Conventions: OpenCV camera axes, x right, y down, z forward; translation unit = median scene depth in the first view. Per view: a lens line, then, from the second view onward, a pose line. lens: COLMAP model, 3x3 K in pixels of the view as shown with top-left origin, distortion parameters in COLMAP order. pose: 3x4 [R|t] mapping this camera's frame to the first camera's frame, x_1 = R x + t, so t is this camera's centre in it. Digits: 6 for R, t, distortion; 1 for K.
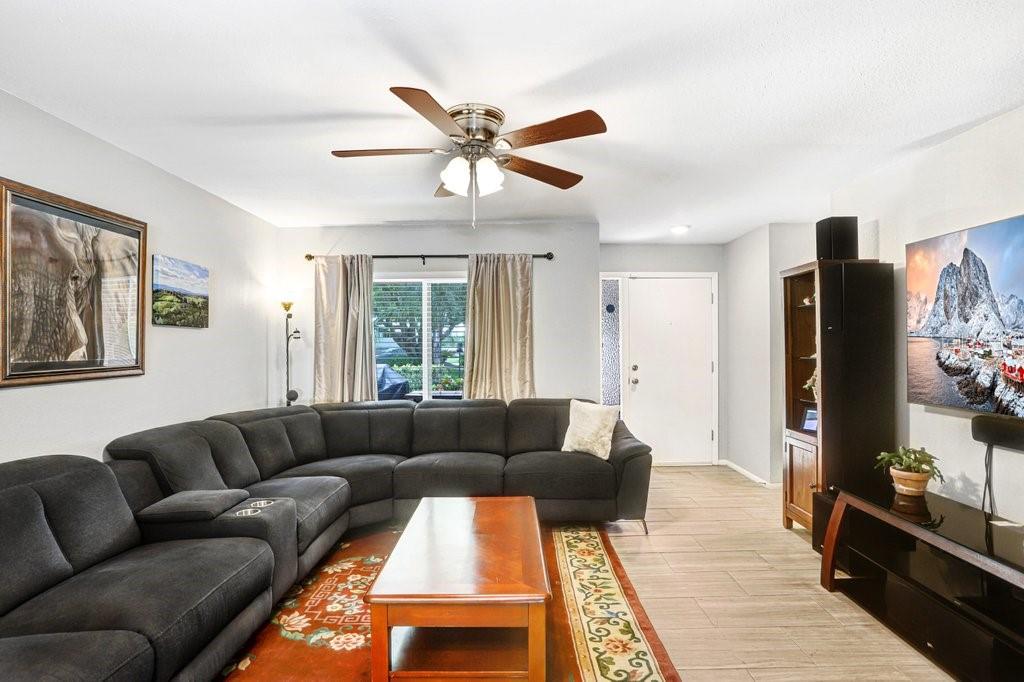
lens RADIAL K [[548.1, 0, 512.0], [0, 548.1, 341.0], [0, 0, 1]] dist [-0.028954, 0.001244]
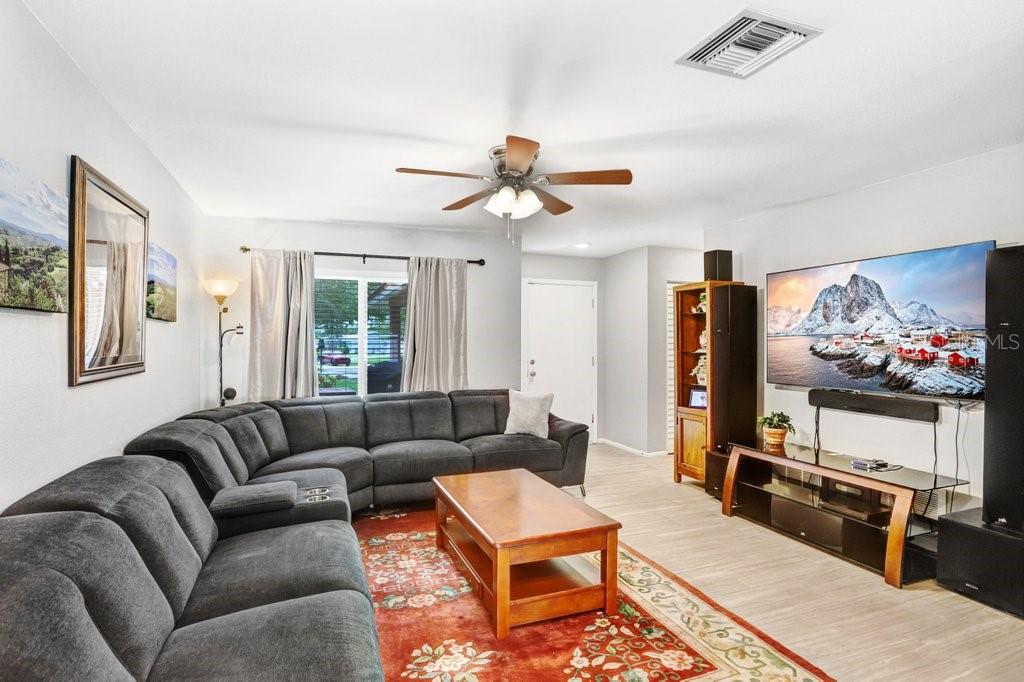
lens RADIAL K [[564.4, 0, 512.0], [0, 564.4, 341.0], [0, 0, 1]] dist [-0.023088, 0.001285]
pose [[0.926759, 0.004253, 0.375633, -0.353300], [-0.006079, 0.999975, 0.003677, 0.000858], [-0.375608, -0.005691, 0.926761, -0.104316]]
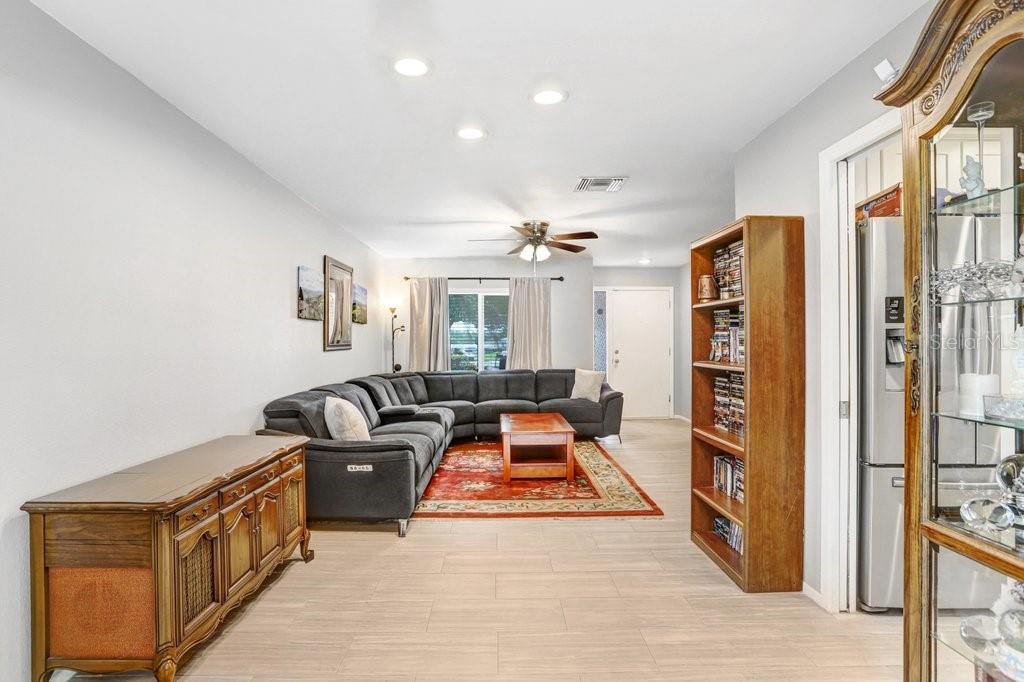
lens RADIAL K [[636.9, 0, 512.0], [0, 636.9, 341.0], [0, 0, 1]] dist [-0.031849, 0.004243]
pose [[0.999259, 0.001355, 0.038456, -0.164373], [-0.001488, 0.999993, 0.003421, 0.019752], [-0.038451, -0.003476, 0.999254, -0.939854]]
